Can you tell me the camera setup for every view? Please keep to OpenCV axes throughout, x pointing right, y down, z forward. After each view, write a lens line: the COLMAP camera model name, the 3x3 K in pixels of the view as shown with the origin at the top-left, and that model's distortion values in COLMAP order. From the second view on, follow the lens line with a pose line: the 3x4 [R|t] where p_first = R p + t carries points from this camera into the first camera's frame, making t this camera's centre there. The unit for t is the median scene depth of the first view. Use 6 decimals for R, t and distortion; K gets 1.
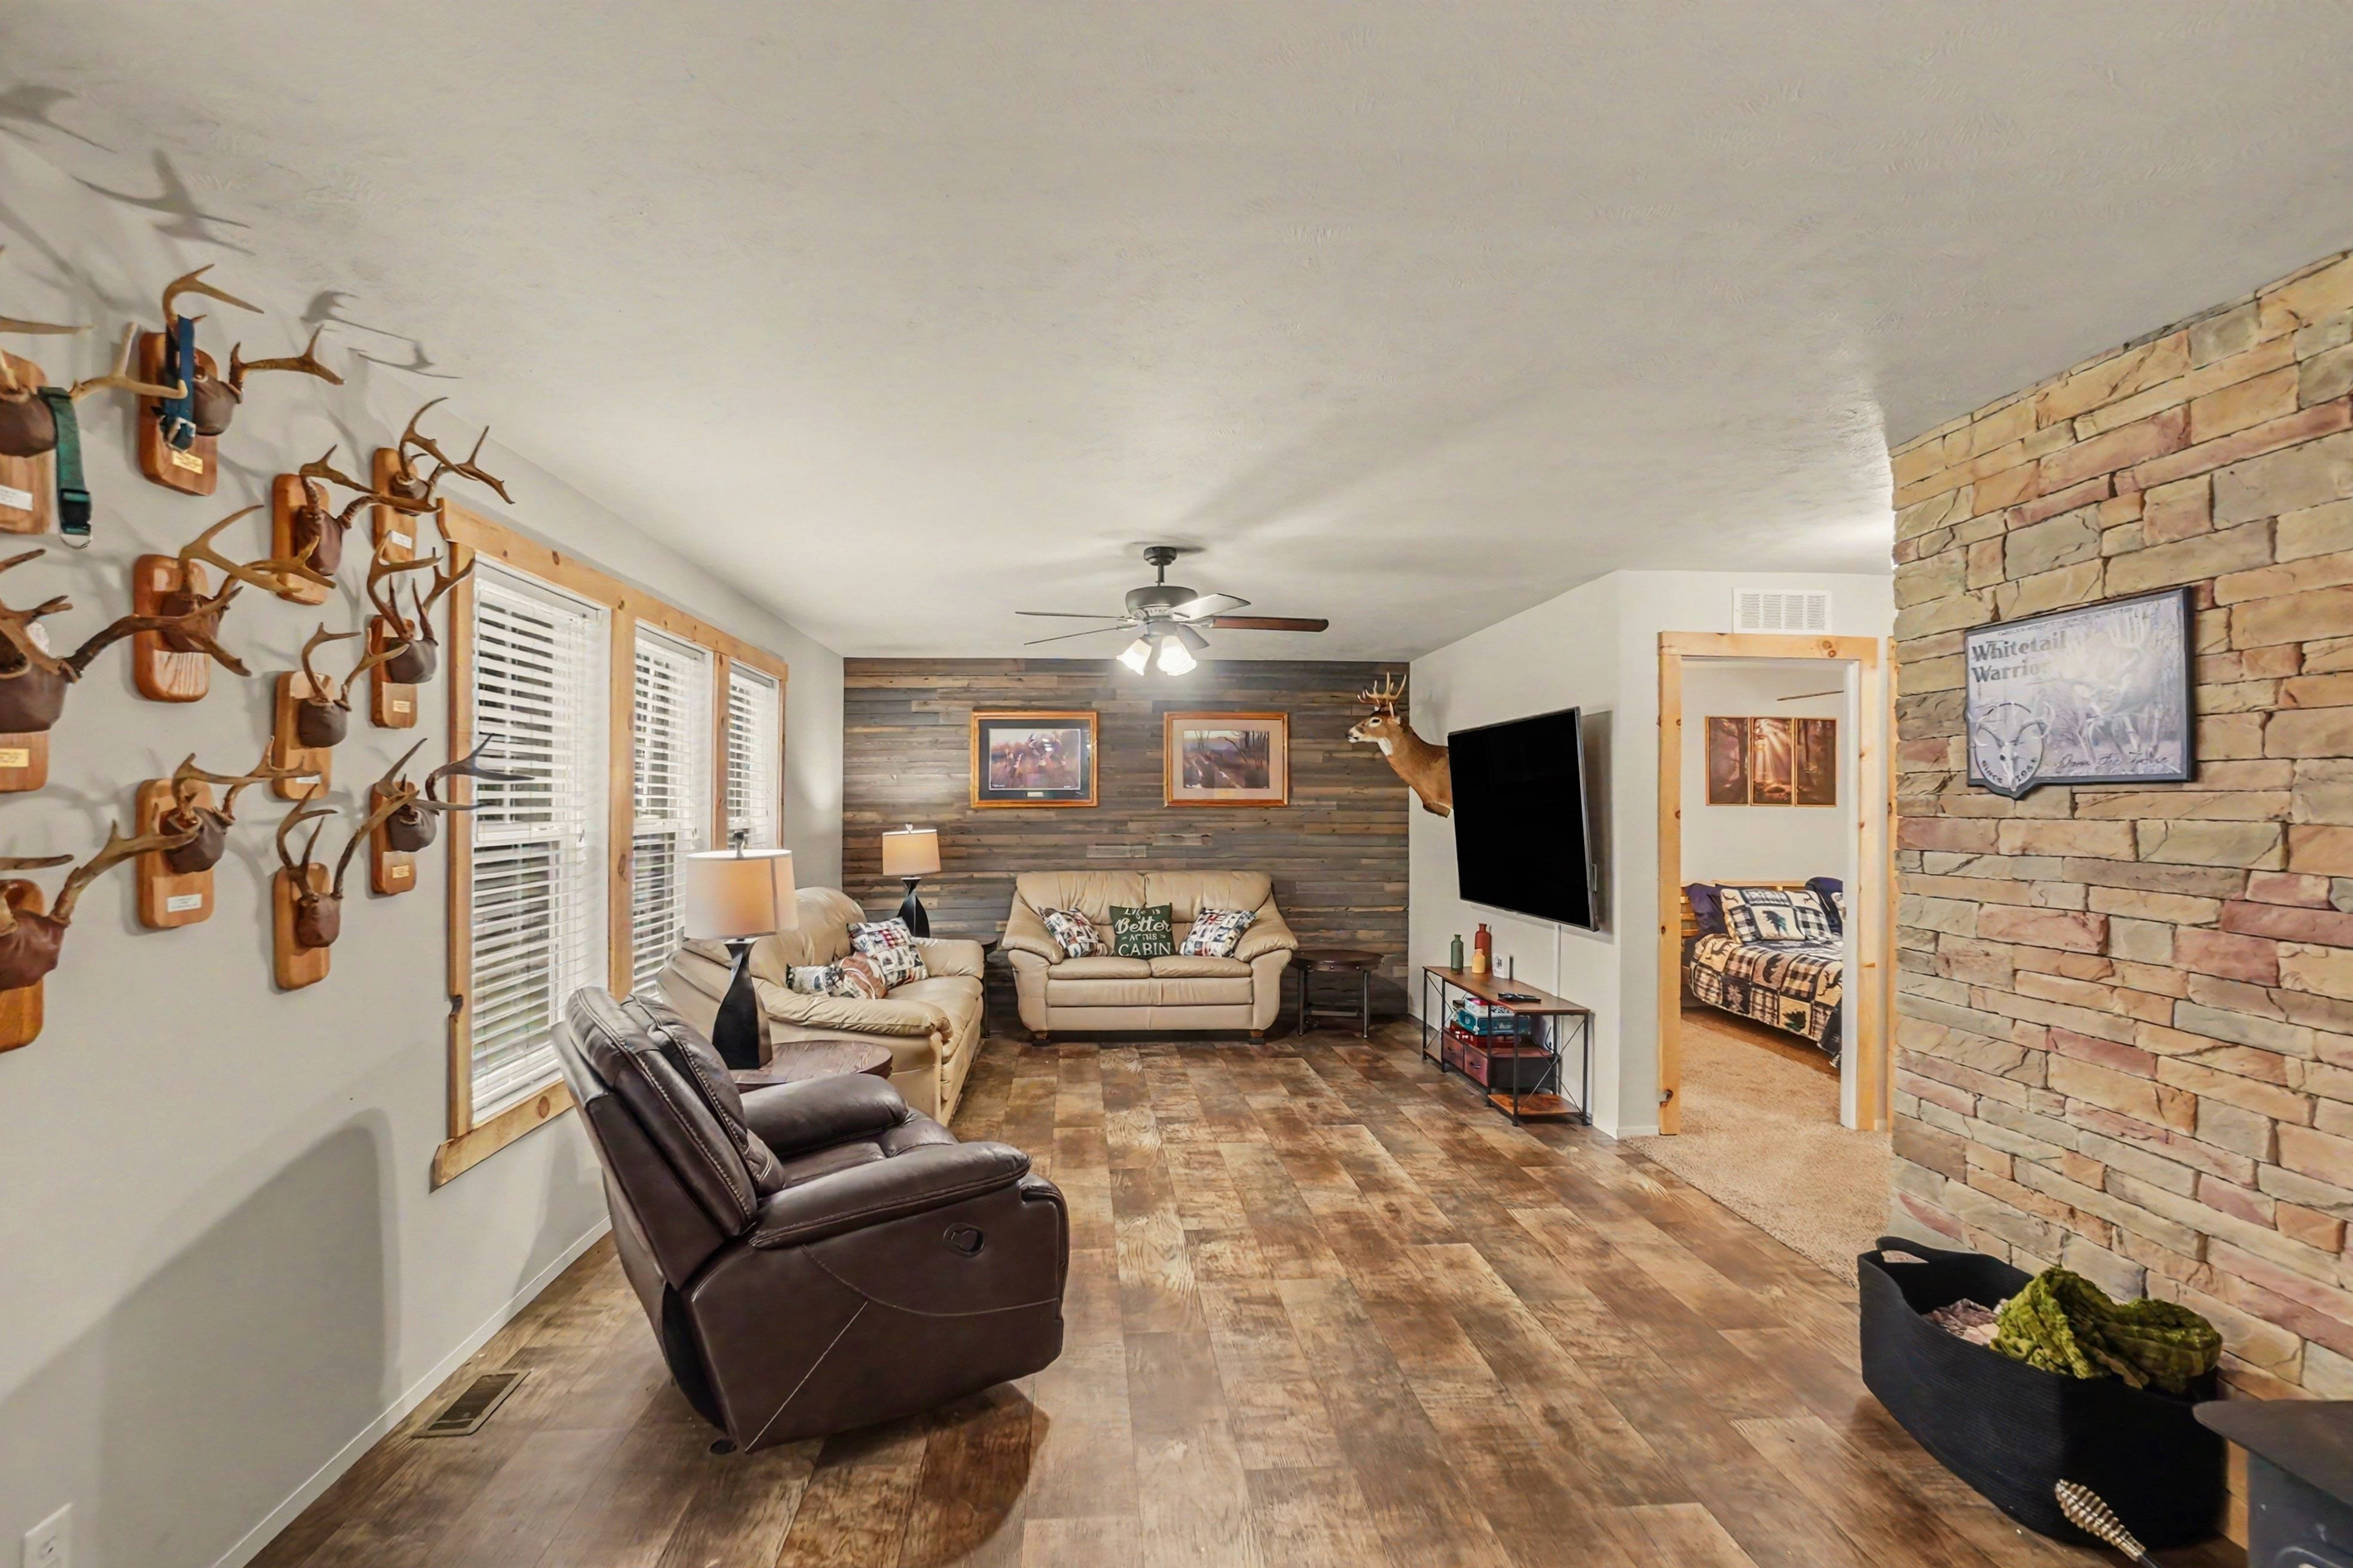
lens RADIAL K [[1119.8, 0, 1169.3], [0, 1119.8, 792.6], [0, 0, 1]] dist [0.000635, 0.000194]
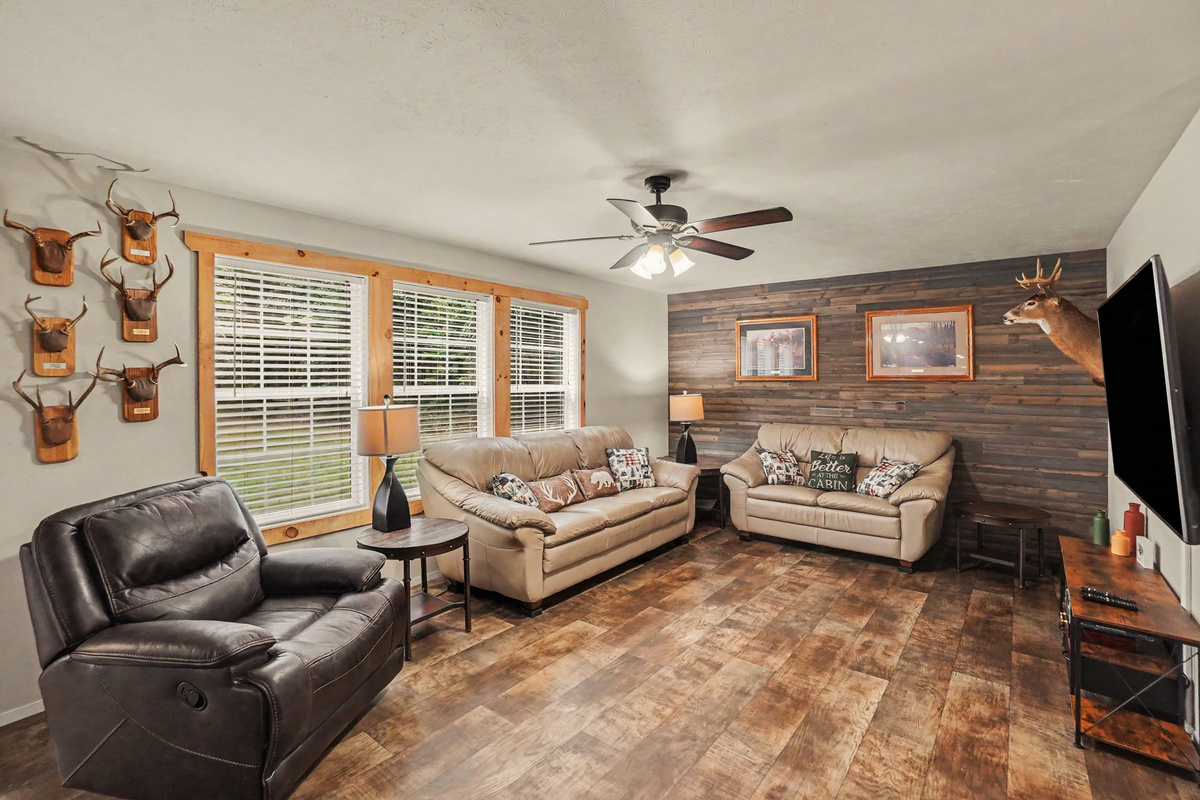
lens RADIAL K [[555.7, 0, 597.3], [0, 555.7, 366.6], [0, 0, 1]] dist [-0.053114, 0.019837]
pose [[0.732500, -0.012288, -0.680656, 0.232098], [0.005105, 0.999908, -0.012558, 0.002295], [0.680748, 0.005723, 0.732495, 0.311417]]
